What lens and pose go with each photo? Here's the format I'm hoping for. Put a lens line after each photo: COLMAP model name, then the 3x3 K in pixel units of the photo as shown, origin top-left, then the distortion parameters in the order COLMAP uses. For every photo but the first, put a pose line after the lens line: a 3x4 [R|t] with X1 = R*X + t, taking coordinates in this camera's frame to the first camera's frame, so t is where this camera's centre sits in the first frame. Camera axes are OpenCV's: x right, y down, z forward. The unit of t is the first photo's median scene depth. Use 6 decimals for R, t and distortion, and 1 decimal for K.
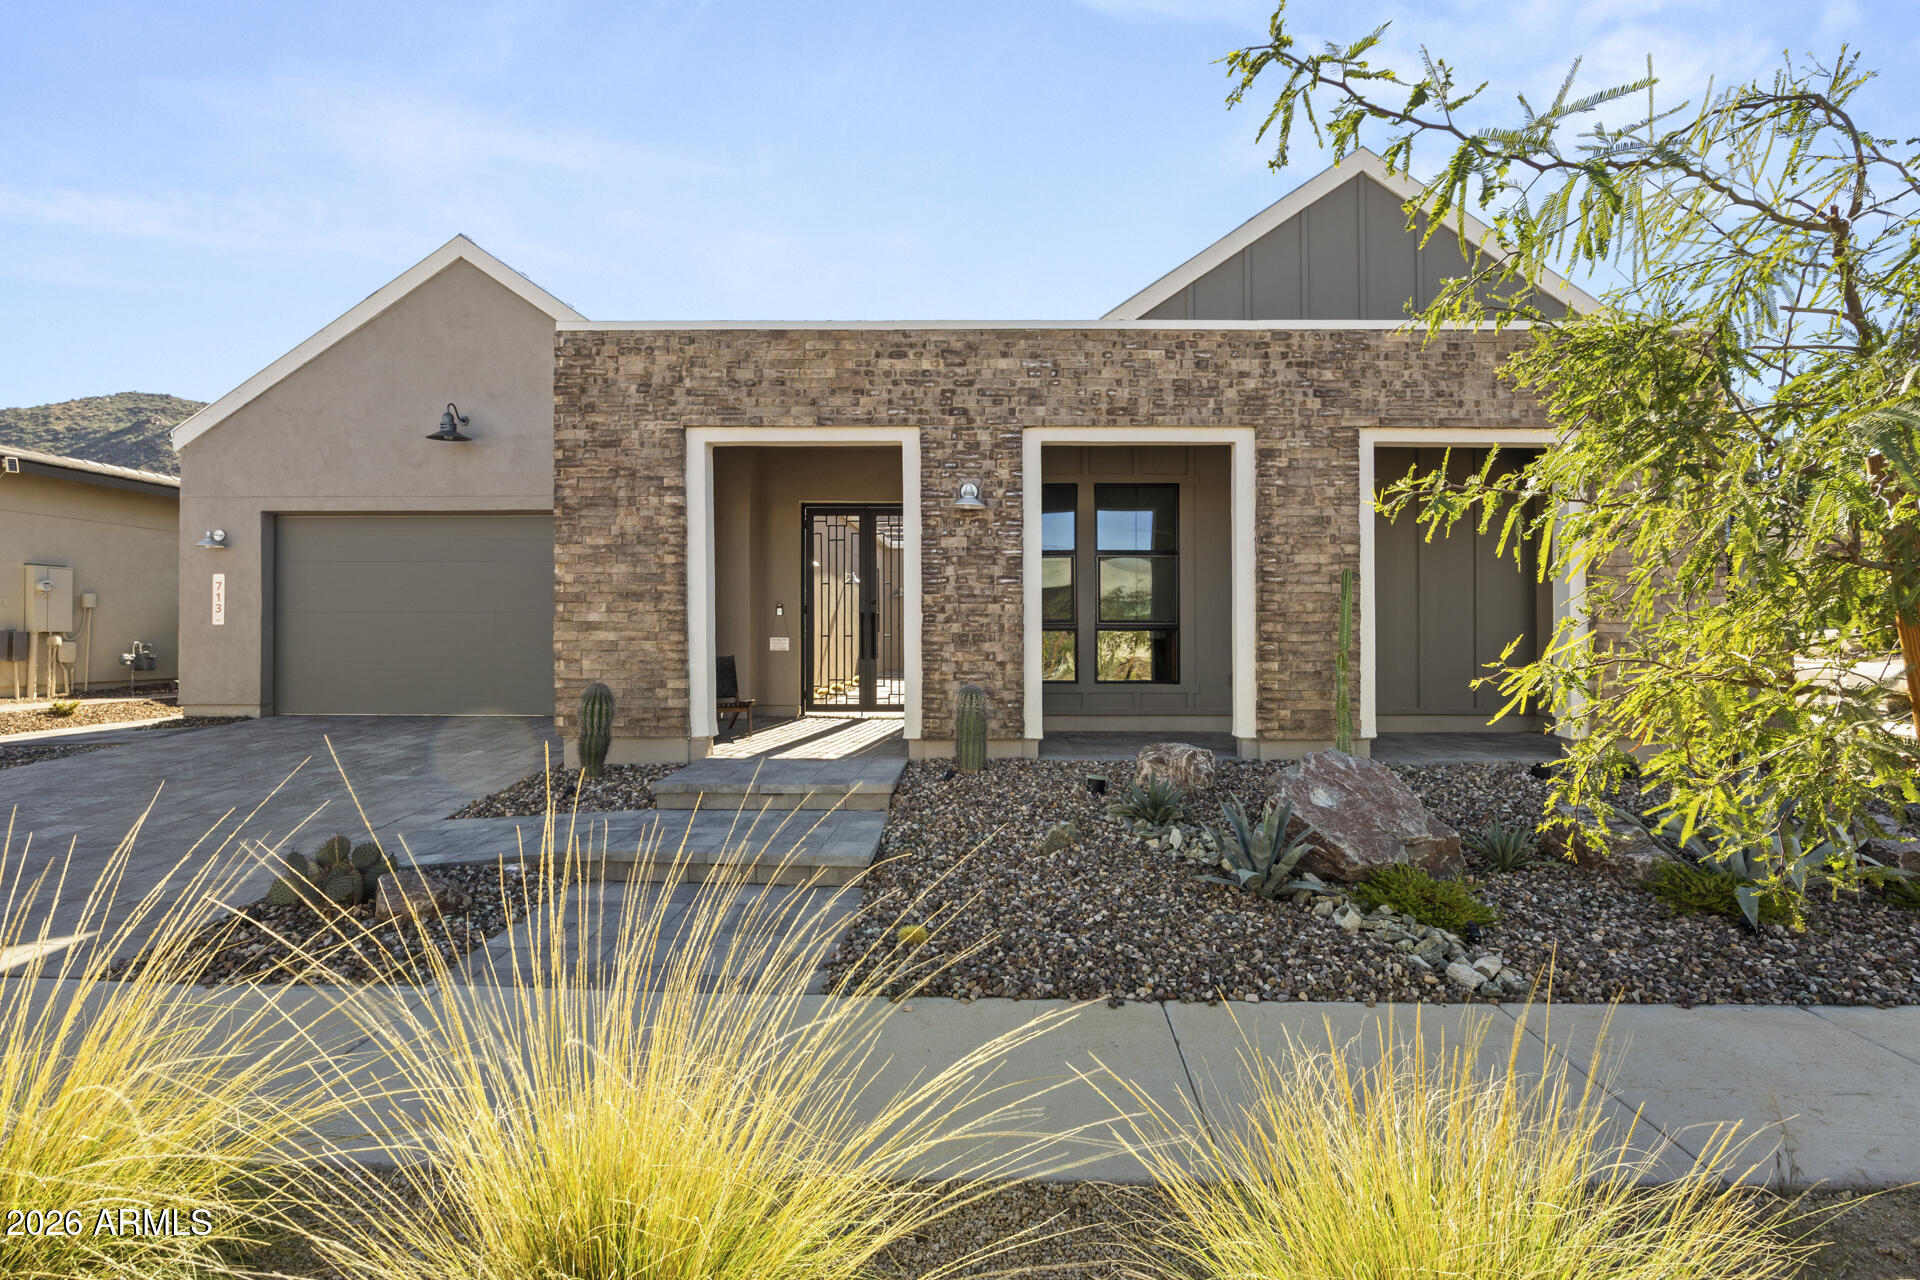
lens RADIAL K [[907.2, 0, 959.6], [0, 907.2, 646.3], [0, 0, 1]] dist [-0.033793, -0.000247]
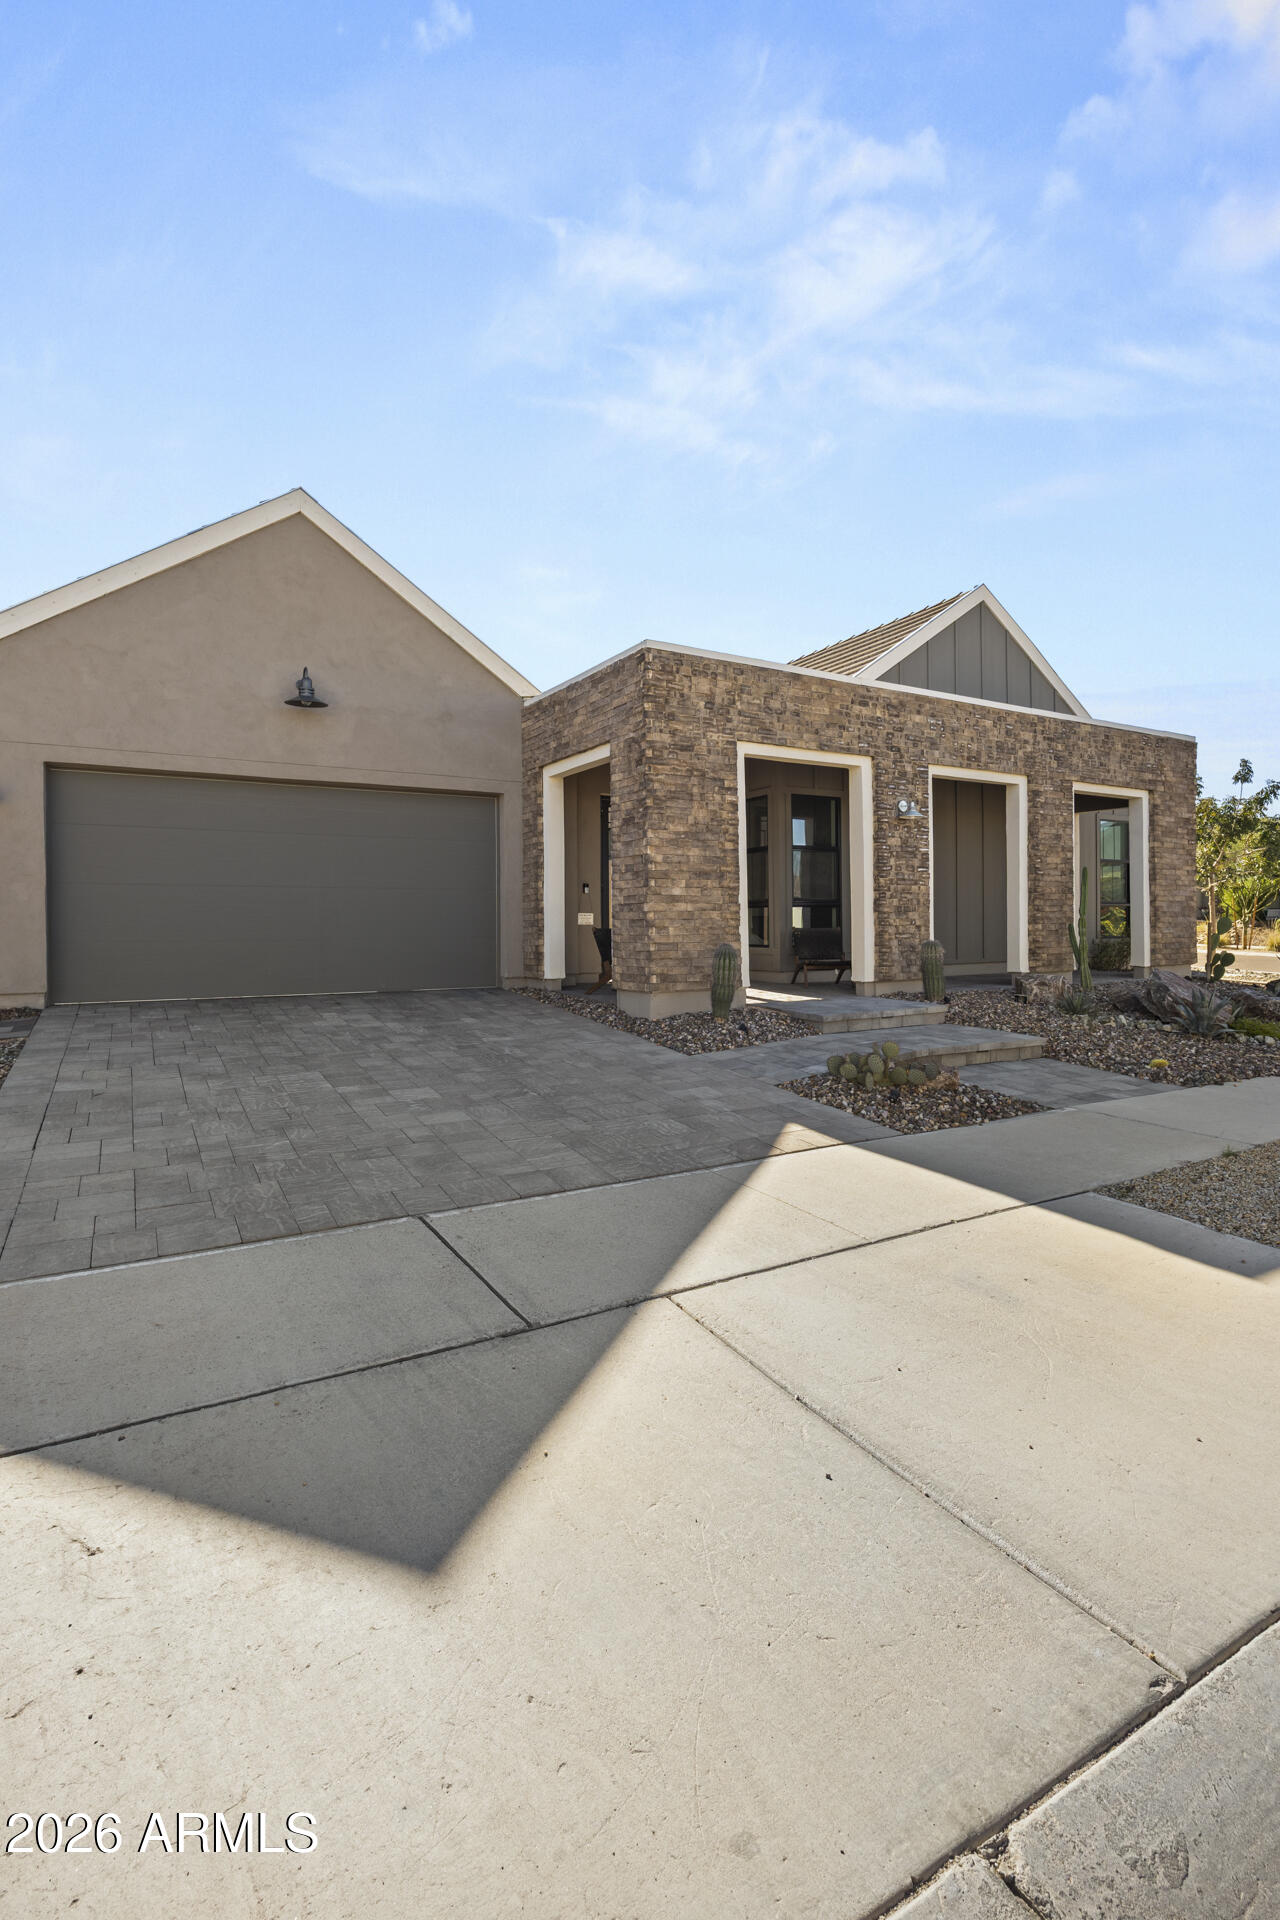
lens RADIAL K [[907.2, 0, 651.2], [0, 907.2, 945.3], [0, 0, 1]] dist [-0.033793, -0.000247]
pose [[0.860558, -0.020245, 0.508950, -1.054172], [0.010846, 0.999712, 0.021427, 0.013277], [-0.509237, -0.012920, 0.860530, -0.025727]]
